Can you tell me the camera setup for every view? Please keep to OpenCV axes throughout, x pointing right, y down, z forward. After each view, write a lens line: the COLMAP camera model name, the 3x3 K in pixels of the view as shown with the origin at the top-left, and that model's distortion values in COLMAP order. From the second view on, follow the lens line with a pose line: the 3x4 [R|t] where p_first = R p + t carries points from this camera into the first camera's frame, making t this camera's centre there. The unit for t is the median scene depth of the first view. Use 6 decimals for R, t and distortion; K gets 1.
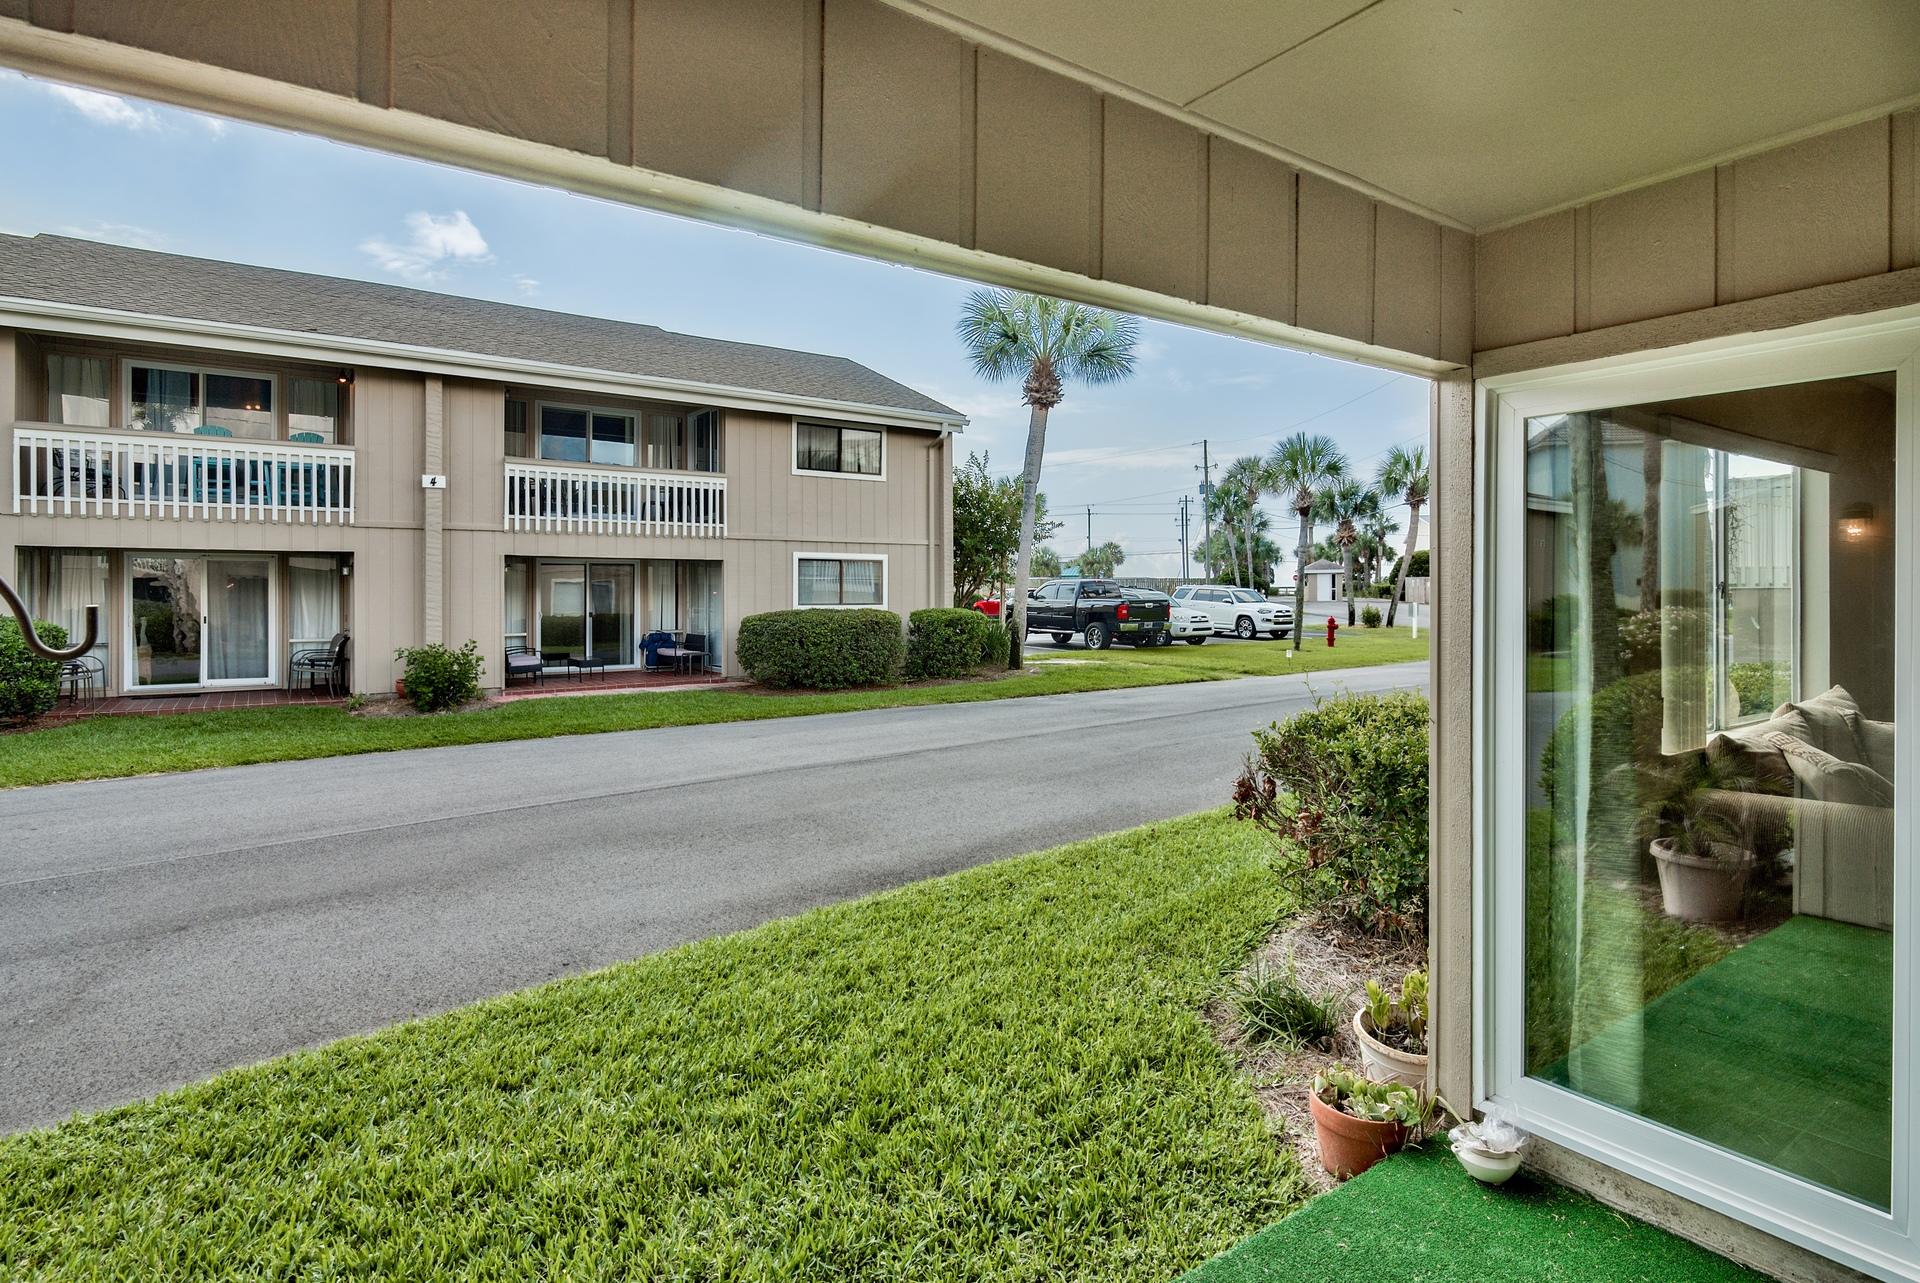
lens RADIAL K [[997.8, 0, 929.2], [0, 997.8, 597.1], [0, 0, 1]] dist [0.003086, -0.000779]
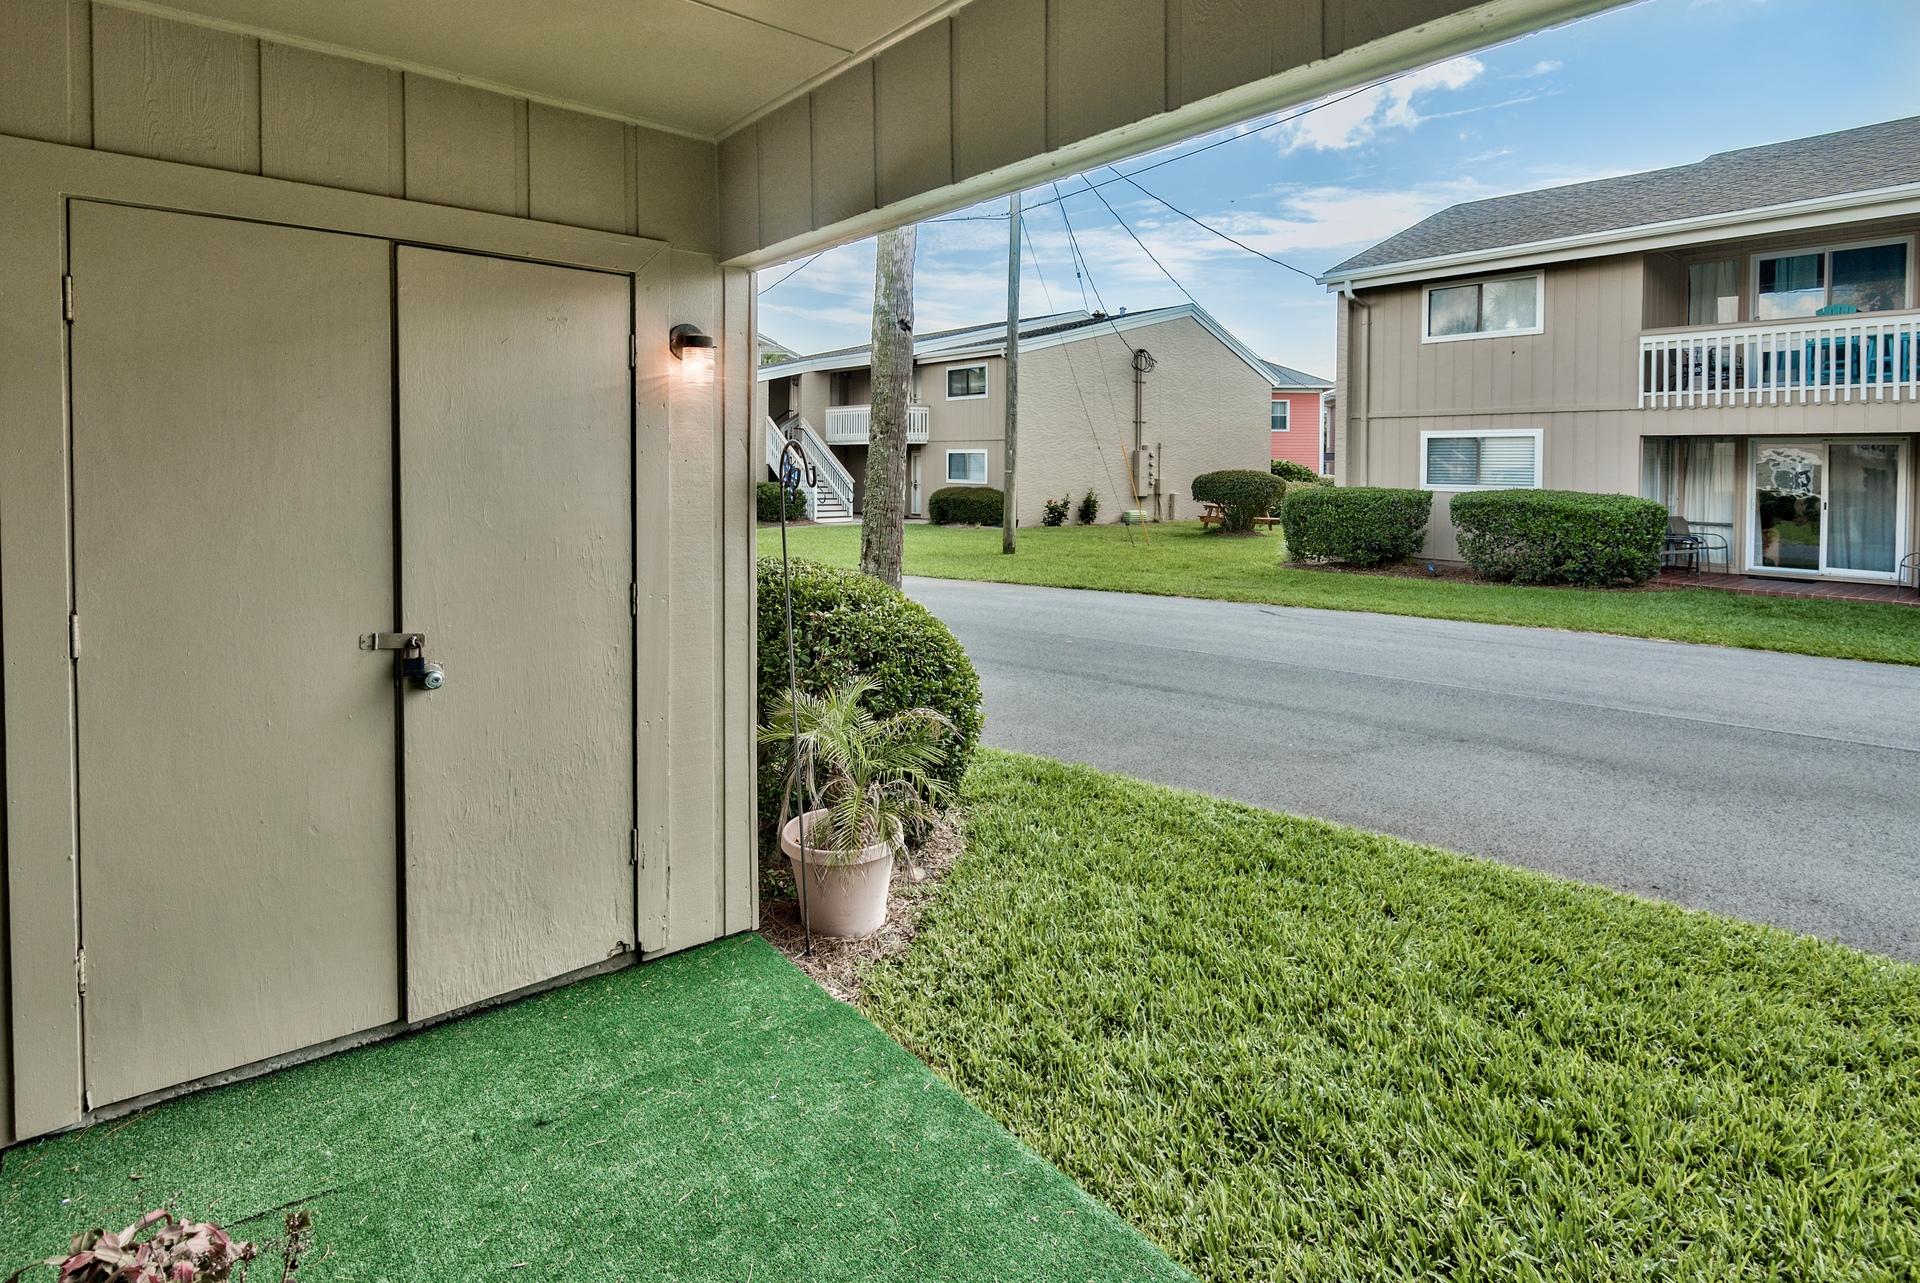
lens RADIAL K [[969.9, 0, 978.2], [0, 969.9, 488.6], [0, 0, 1]] dist [0.002812, -0.004931]
pose [[0.076913, 0.024592, -0.996734, 0.401277], [-0.018444, 0.999560, 0.023239, -0.001783], [0.996867, 0.016596, 0.077333, 0.283734]]
